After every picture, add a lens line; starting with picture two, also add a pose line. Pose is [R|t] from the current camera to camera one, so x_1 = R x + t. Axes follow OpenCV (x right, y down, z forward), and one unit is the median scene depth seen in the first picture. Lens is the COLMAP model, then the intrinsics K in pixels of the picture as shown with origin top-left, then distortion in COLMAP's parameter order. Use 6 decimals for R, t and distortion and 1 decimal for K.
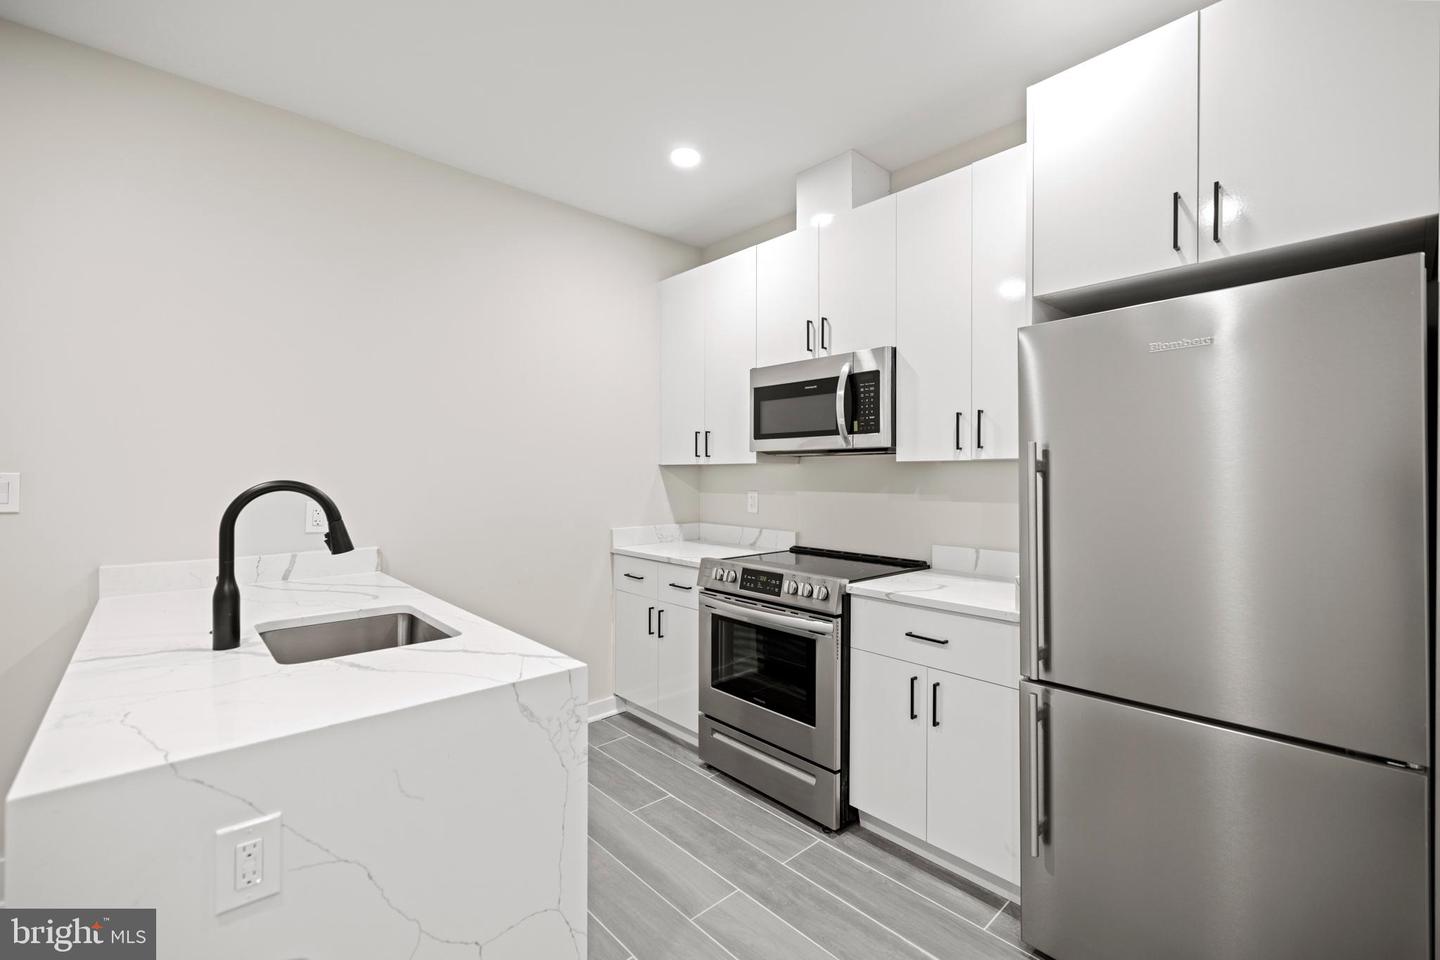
lens RADIAL K [[617.5, 0, 721.0], [0, 617.5, 477.6], [0, 0, 1]] dist [0.001102, -0.000300]
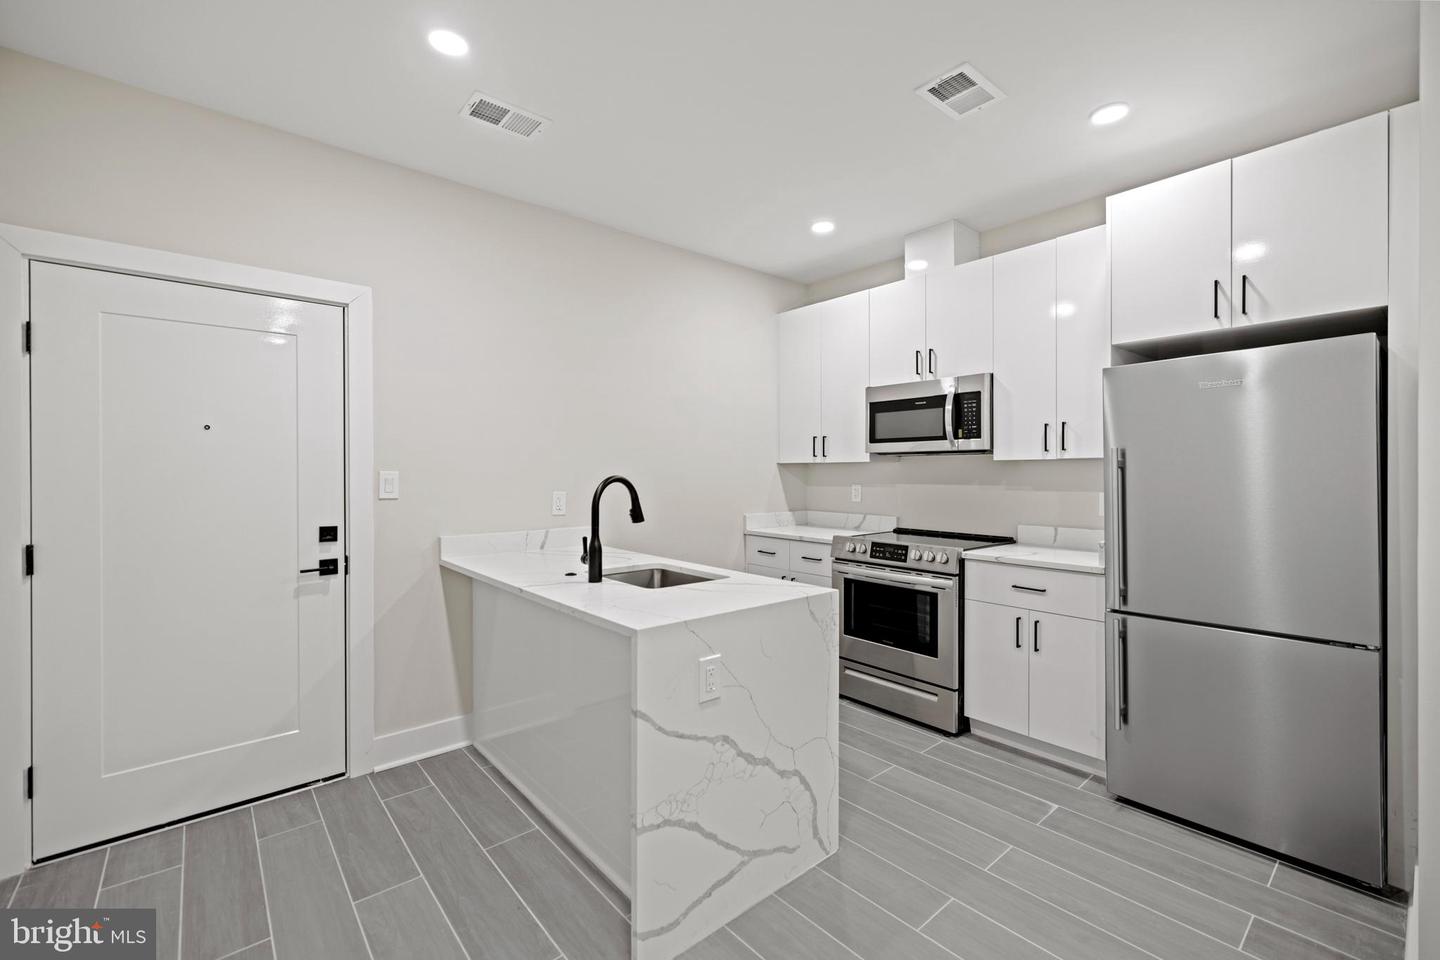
lens RADIAL K [[611.4, 0, 715.3], [0, 611.4, 474.3], [0, 0, 1]] dist [0.001139, 0.000236]
pose [[0.999186, -0.003969, -0.040135, -0.256536], [0.003964, 0.999992, -0.000211, 0.001646], [0.040136, 0.000052, 0.999194, -0.324922]]
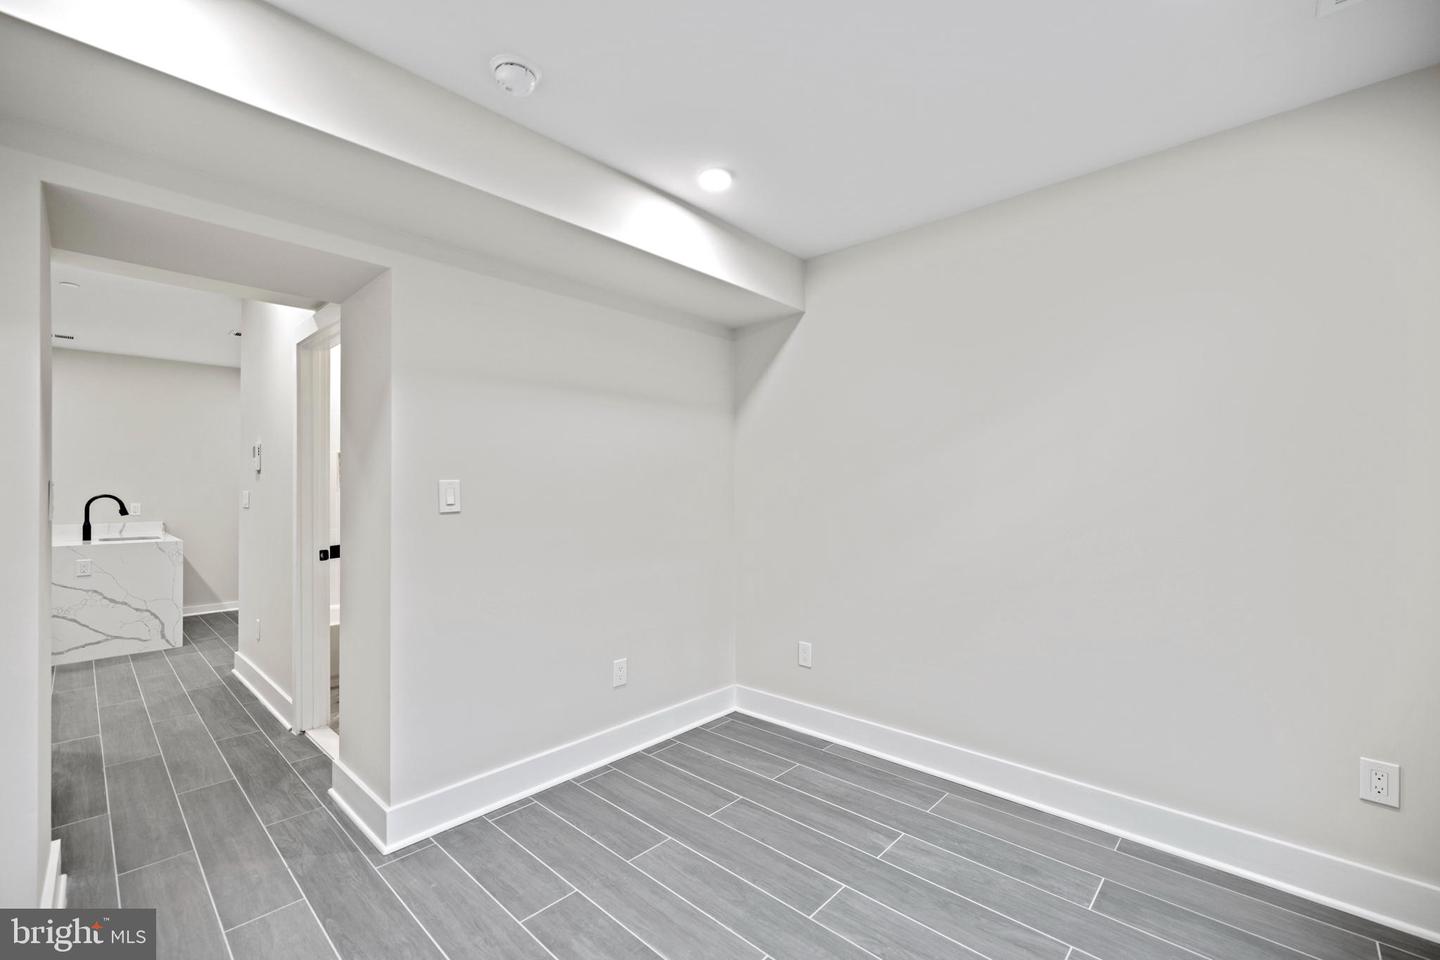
lens RADIAL K [[601.1, 0, 720.0], [0, 601.1, 480.0], [0, 0, 1]] dist [-0.003117, -0.000442]
pose [[0.996869, -0.008490, 0.078611, 1.581366], [0.010079, 0.999752, -0.019844, 0.015720], [-0.078423, 0.020575, 0.996708, -1.684050]]
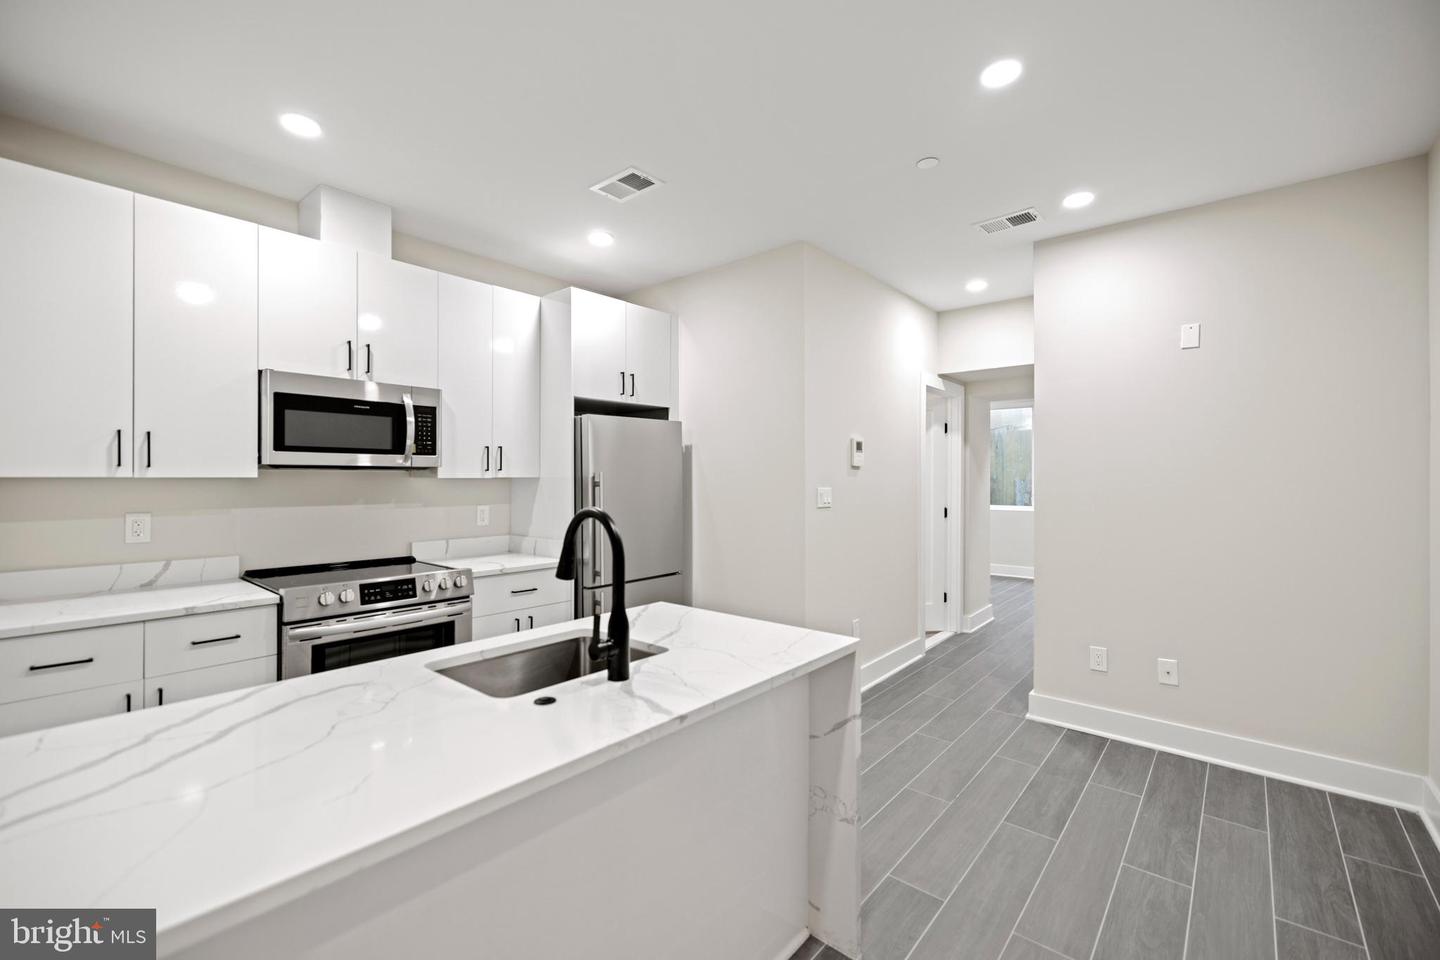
lens RADIAL K [[611.4, 0, 715.3], [0, 611.4, 474.3], [0, 0, 1]] dist [0.001139, 0.000236]
pose [[-0.117211, 0.003083, 0.993102, -1.067526], [0.002805, 0.999992, -0.002773, -0.028878], [-0.993103, 0.002461, -0.117219, 0.572742]]
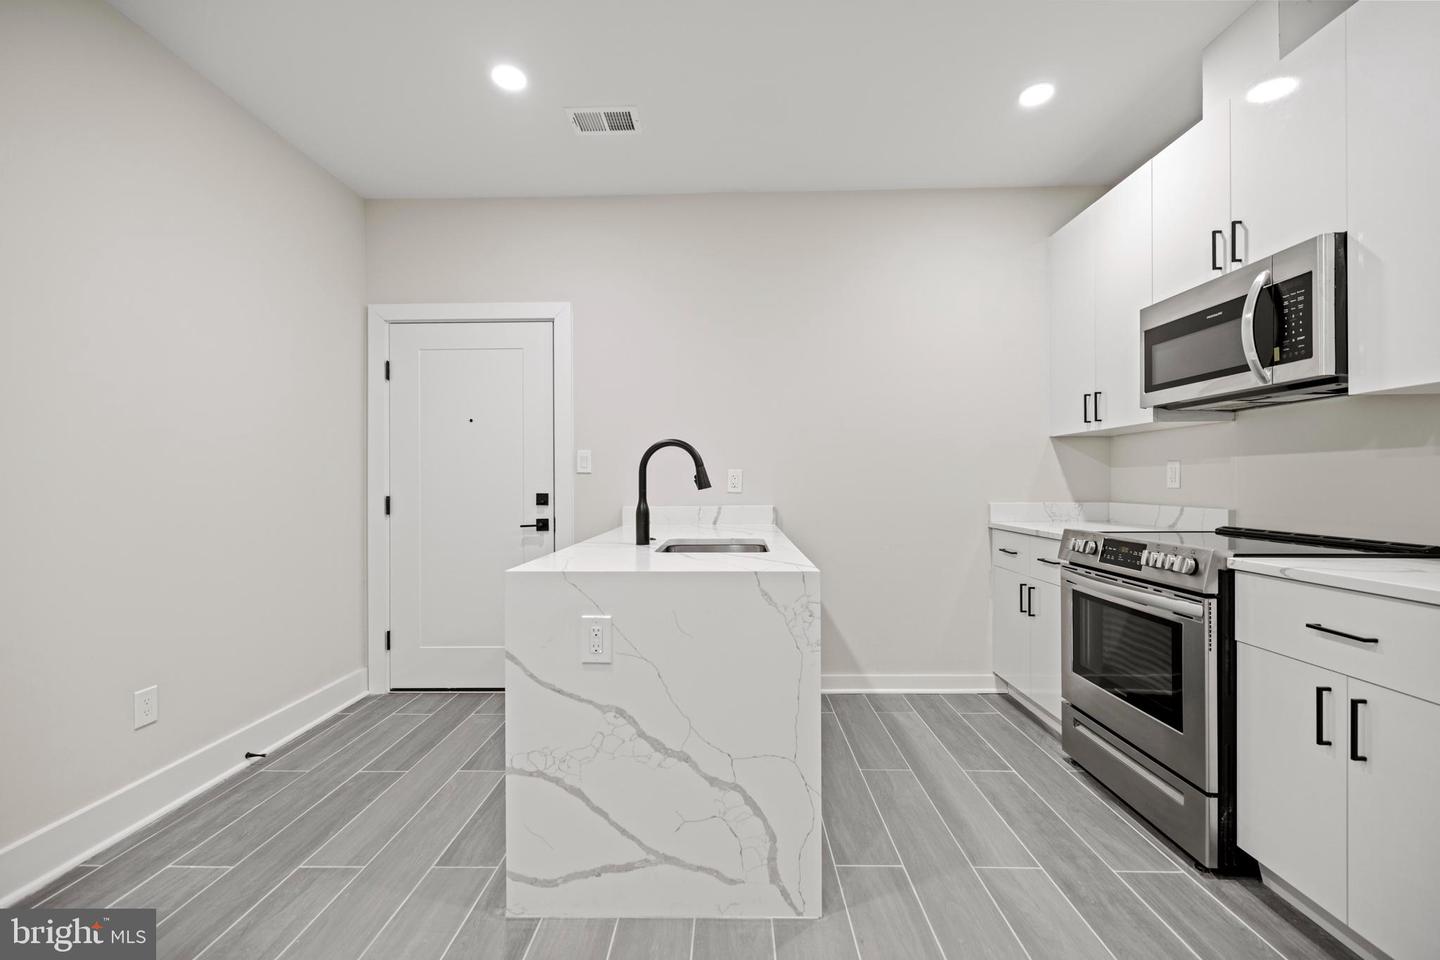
lens RADIAL K [[606.4, 0, 713.7], [0, 606.4, 484.5], [0, 0, 1]] dist [0.002468, 0.000162]
pose [[0.715971, -0.004551, -0.698115, 0.250353], [0.003673, 0.999989, -0.002752, 0.074635], [0.698120, -0.000593, 0.715980, 0.006035]]
